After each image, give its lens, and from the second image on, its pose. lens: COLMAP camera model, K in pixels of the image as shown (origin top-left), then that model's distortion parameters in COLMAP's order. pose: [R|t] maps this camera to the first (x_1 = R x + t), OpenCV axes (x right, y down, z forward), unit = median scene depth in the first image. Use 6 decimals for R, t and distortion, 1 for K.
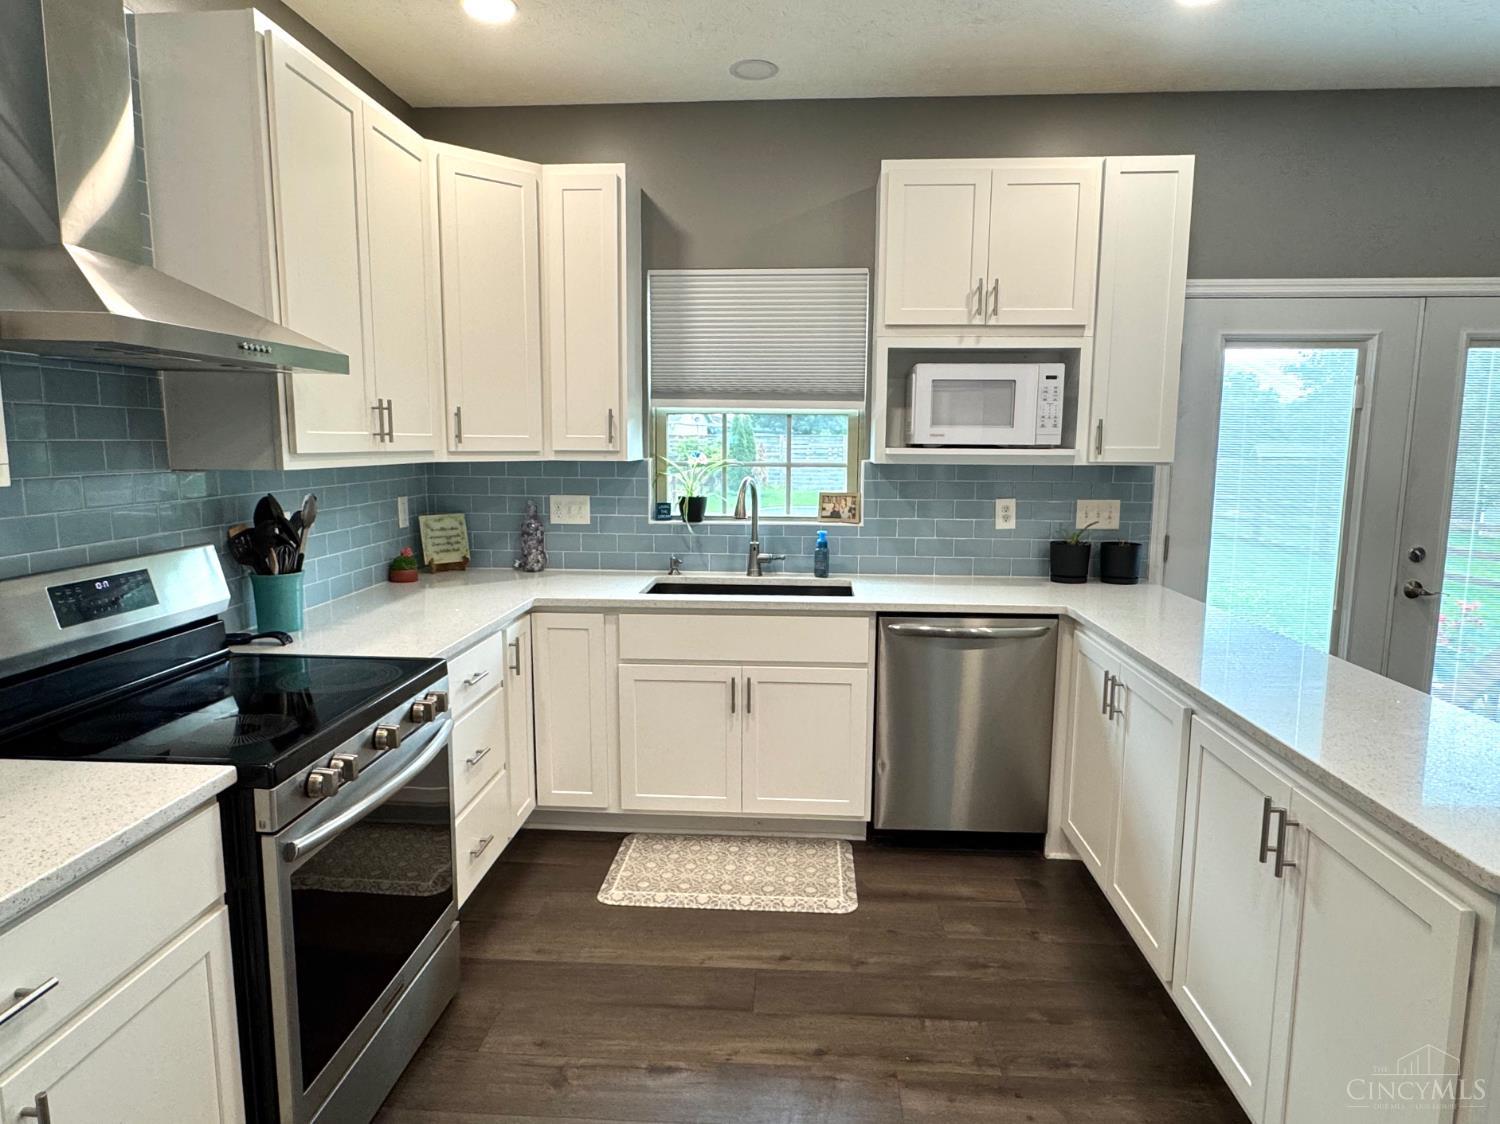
lens RADIAL K [[900.5, 0, 744.9], [0, 900.5, 562.9], [0, 0, 1]] dist [-0.002091, 0.001929]
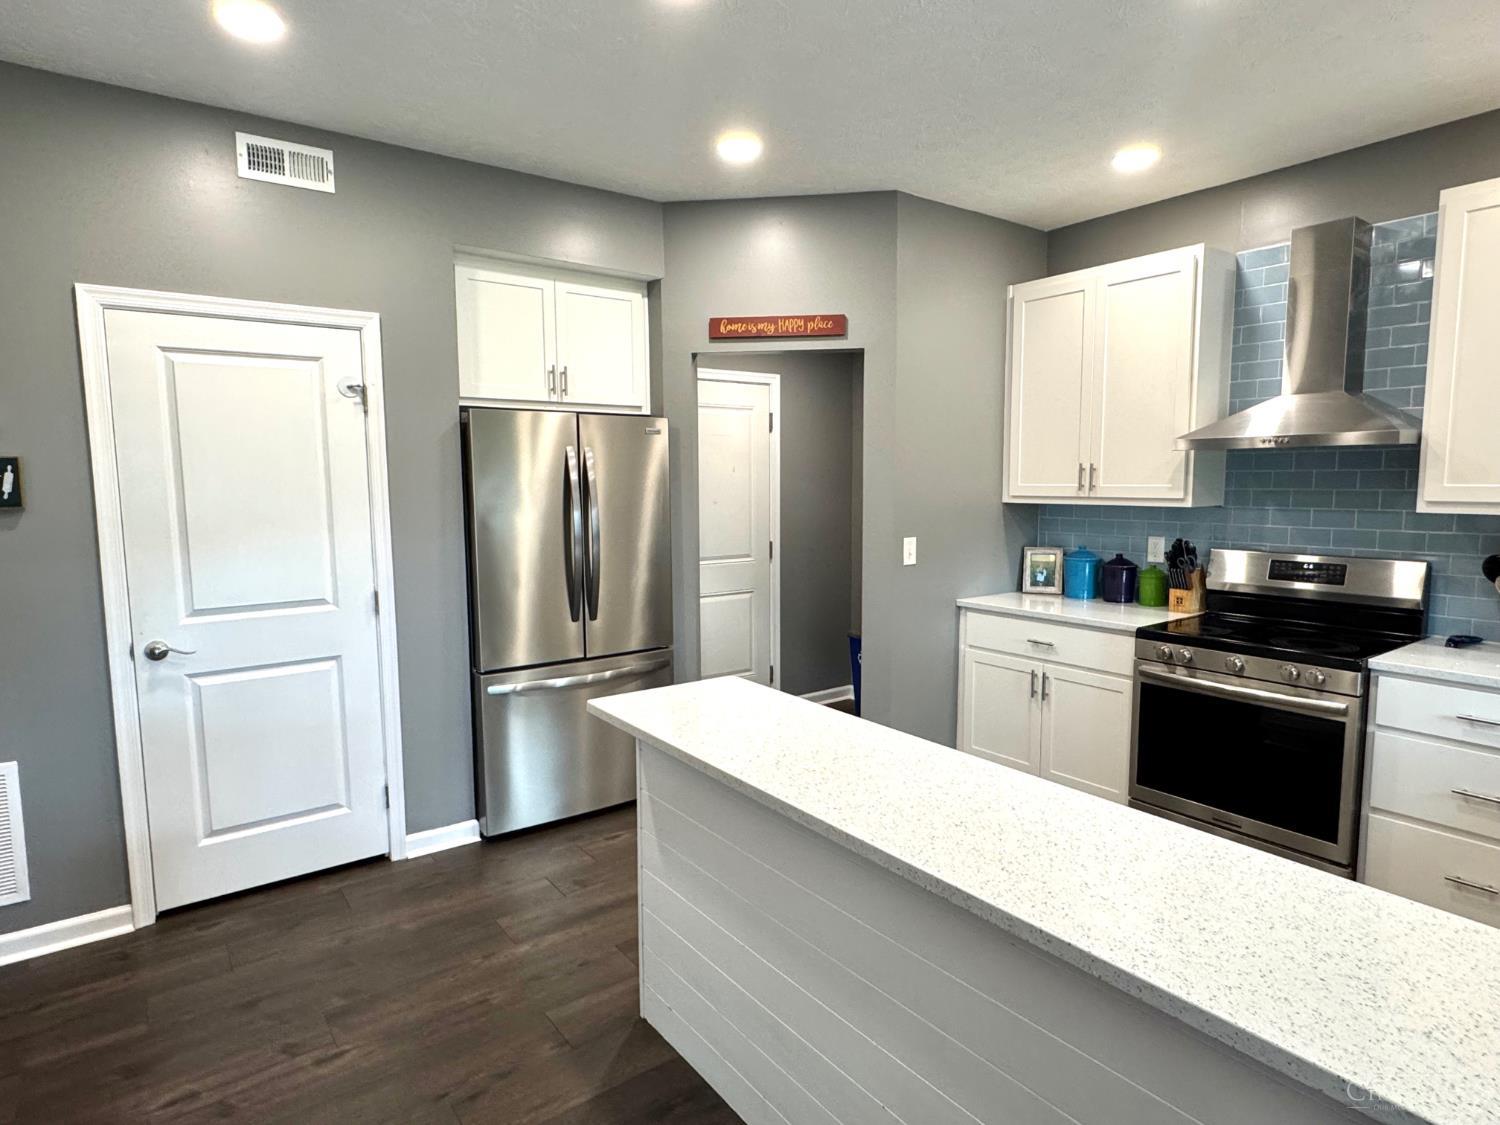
lens RADIAL K [[840.4, 0, 744.1], [0, 840.4, 564.1], [0, 0, 1]] dist [-0.002218, -0.000870]
pose [[-0.763552, 0.066649, -0.642298, 0.767582], [-0.085410, 0.975497, 0.202757, -0.136702], [0.640073, 0.209674, -0.739150, 0.898680]]
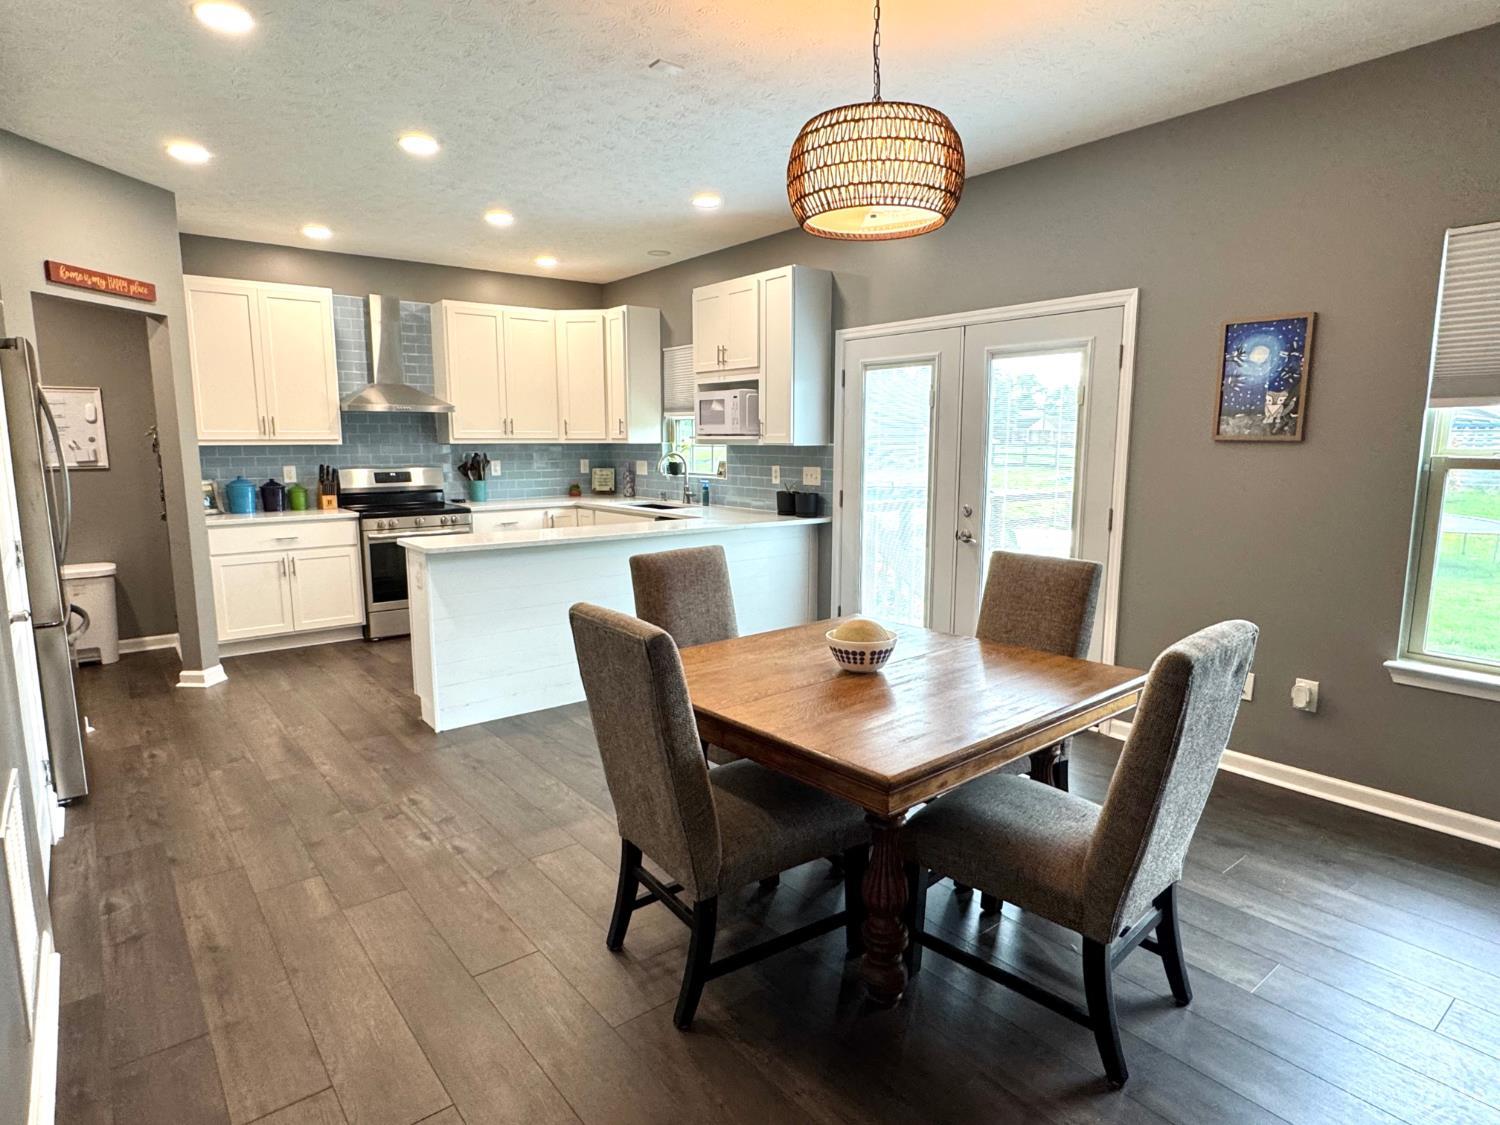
lens RADIAL K [[840.4, 0, 749.4], [0, 840.4, 562.9], [0, 0, 1]] dist [-0.002218, -0.000870]
pose [[0.674090, 0.103703, -0.731333, 1.602121], [-0.095671, 0.994013, 0.052768, 0.037161], [0.732427, 0.034397, 0.679976, -0.134252]]
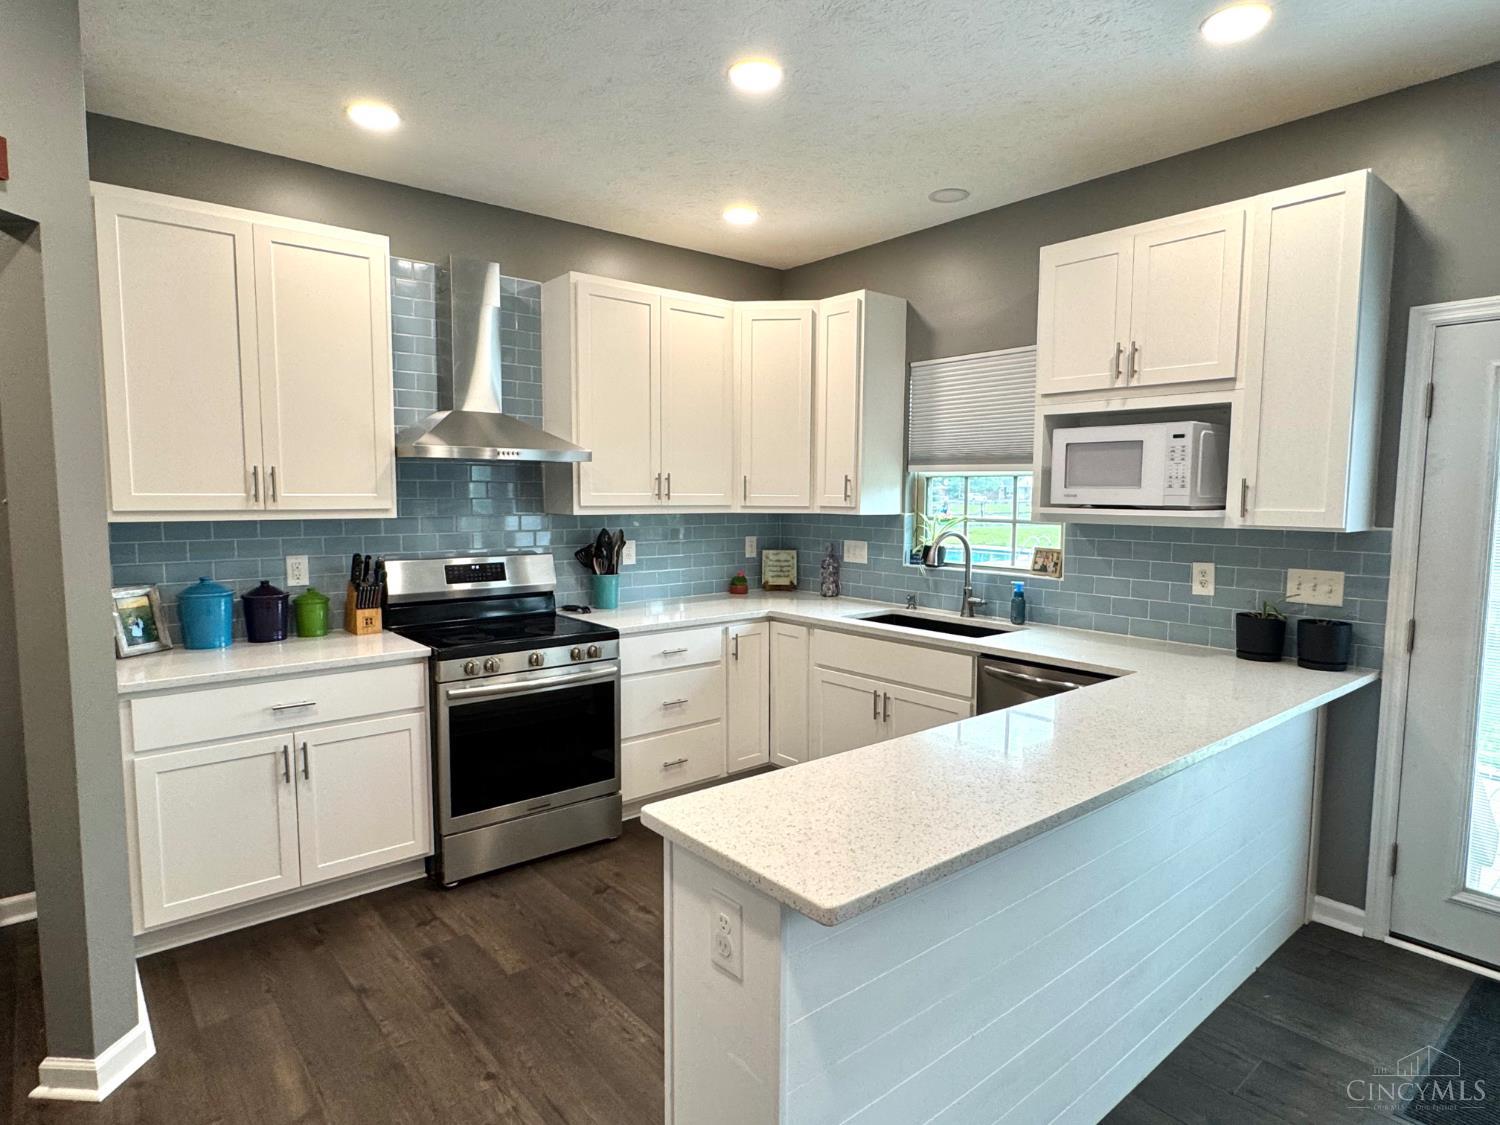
lens RADIAL K [[840.4, 0, 748.2], [0, 840.4, 566.0], [0, 0, 1]] dist [-0.002218, -0.000870]
pose [[0.692947, 0.062681, -0.718259, 0.652126], [-0.099996, 0.994941, -0.009645, -0.013037], [0.714021, 0.078506, 0.695709, 0.057419]]
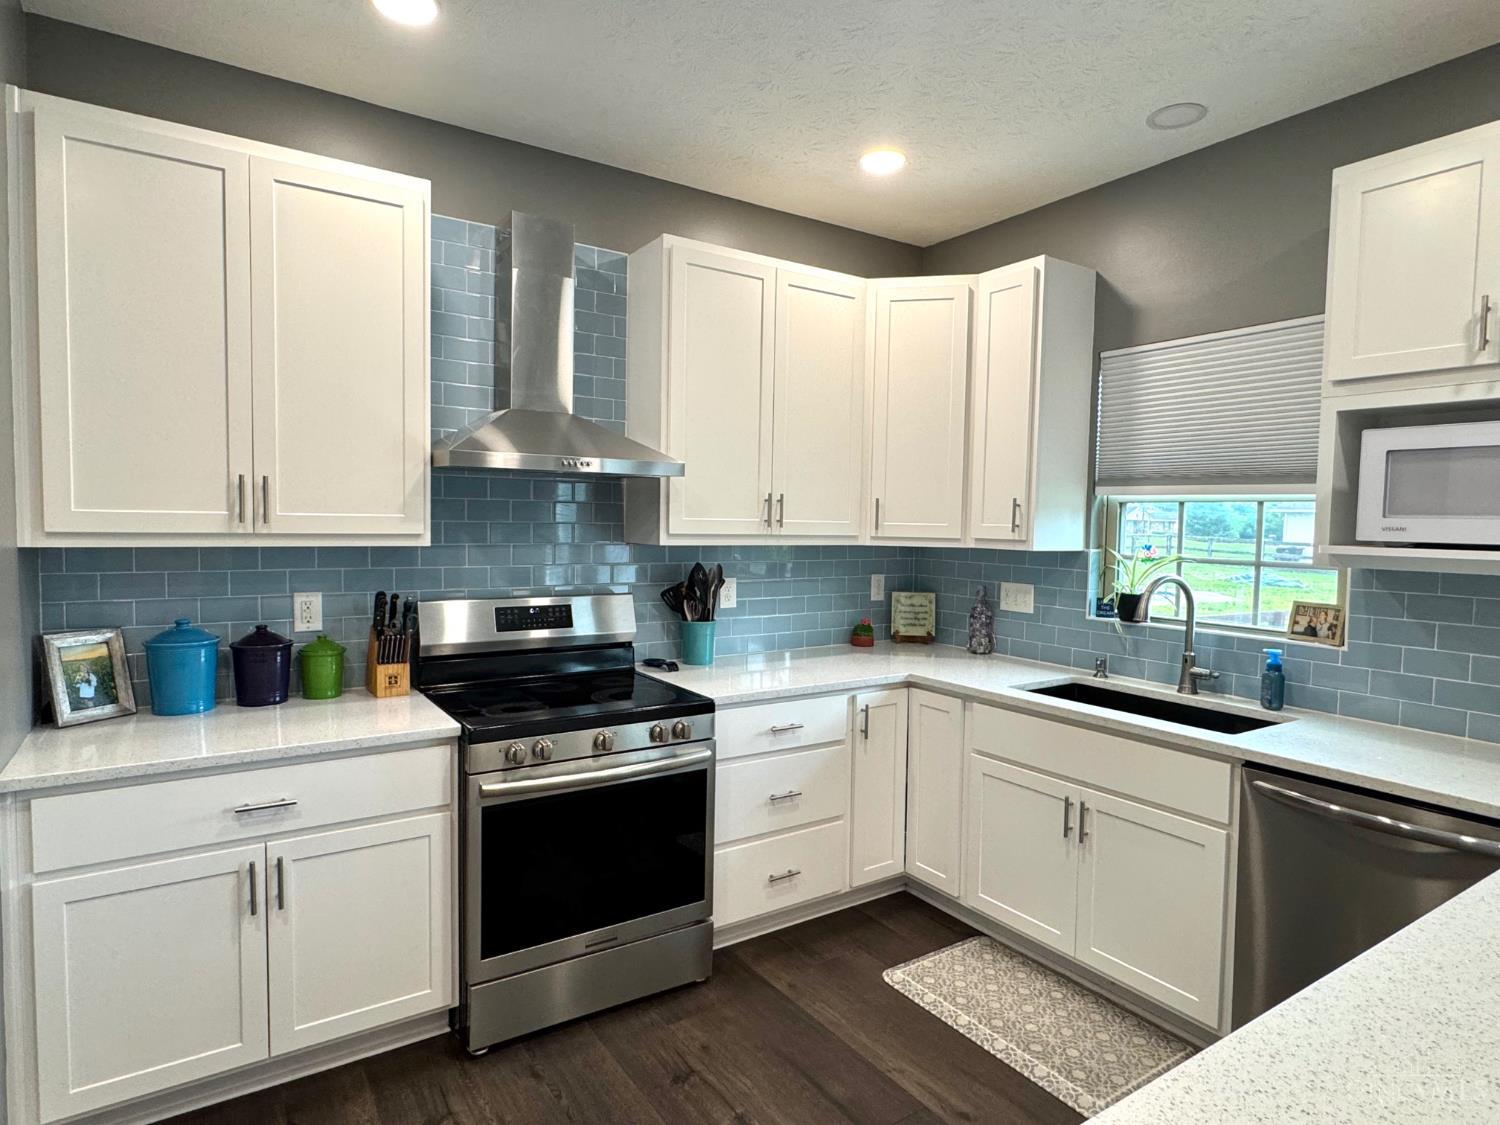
lens RADIAL K [[840.4, 0, 747.2], [0, 840.4, 565.4], [0, 0, 1]] dist [-0.002218, -0.000870]
pose [[0.608480, 0.049103, -0.792049, 0.418329], [-0.122464, 0.991938, -0.032585, -0.031129], [0.784063, 0.116825, 0.609588, 0.213802]]
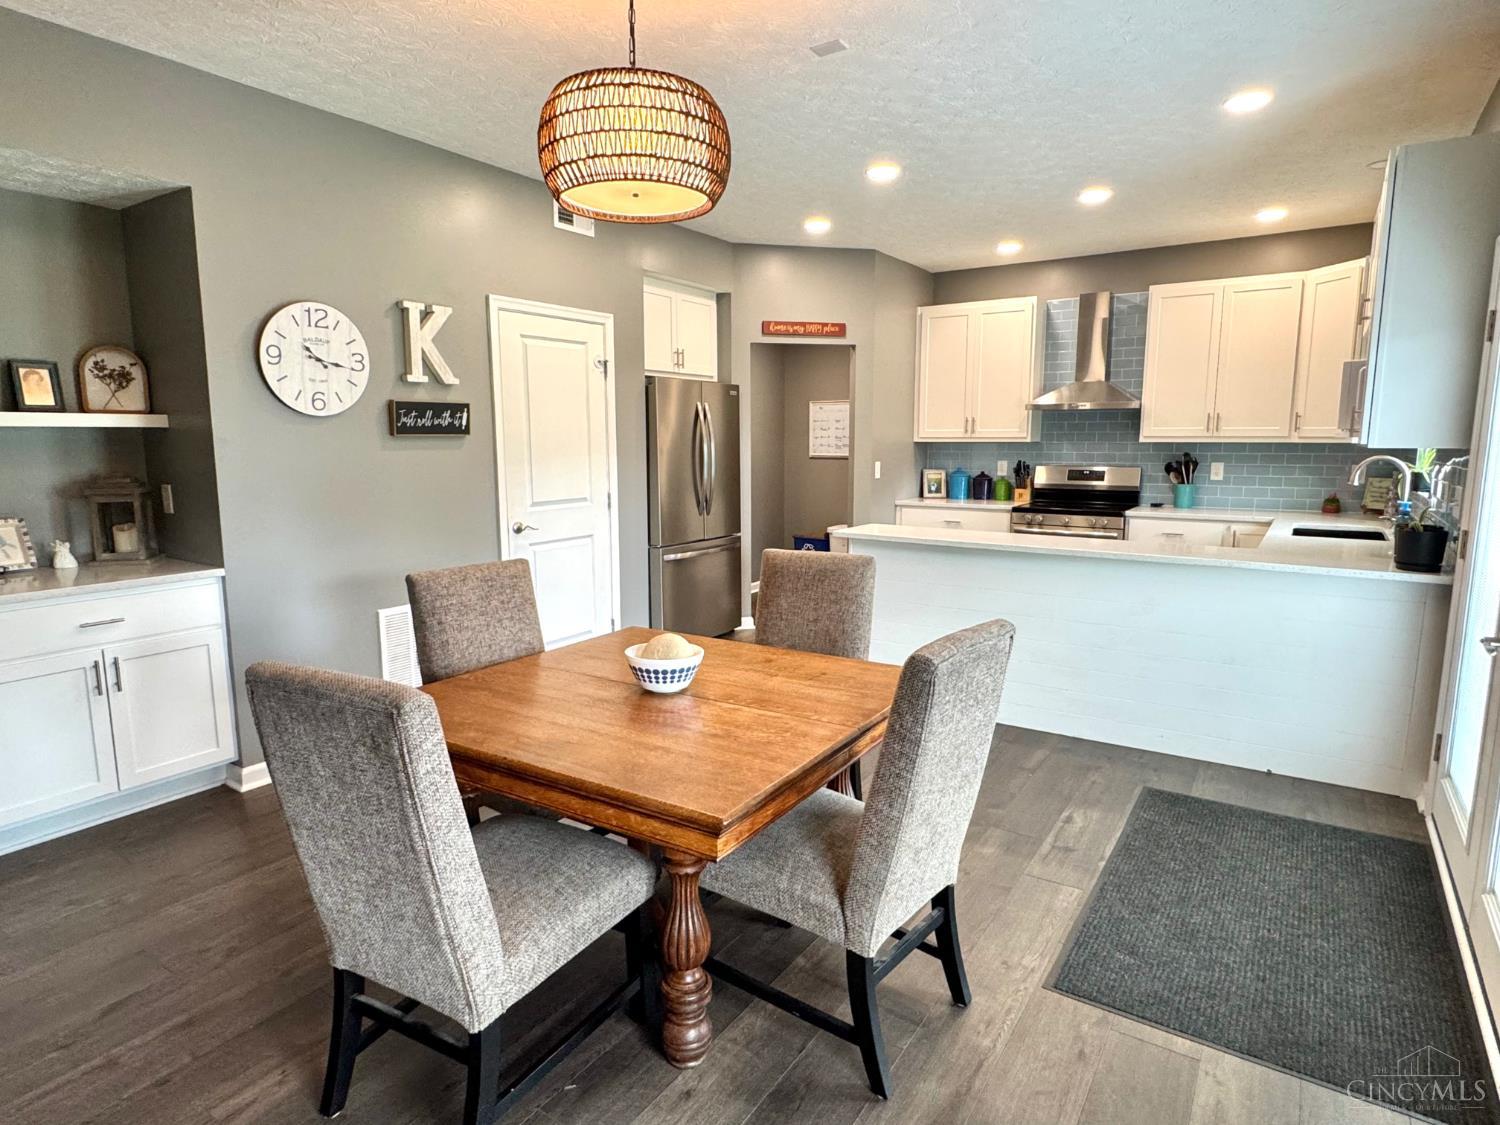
lens RADIAL K [[840.4, 0, 744.2], [0, 840.4, 568.0], [0, 0, 1]] dist [-0.002218, -0.000870]
pose [[-0.502678, 0.130224, -0.854609, 1.680209], [-0.117147, 0.969208, 0.216592, -0.099313], [0.856500, 0.208991, -0.471944, 0.868939]]
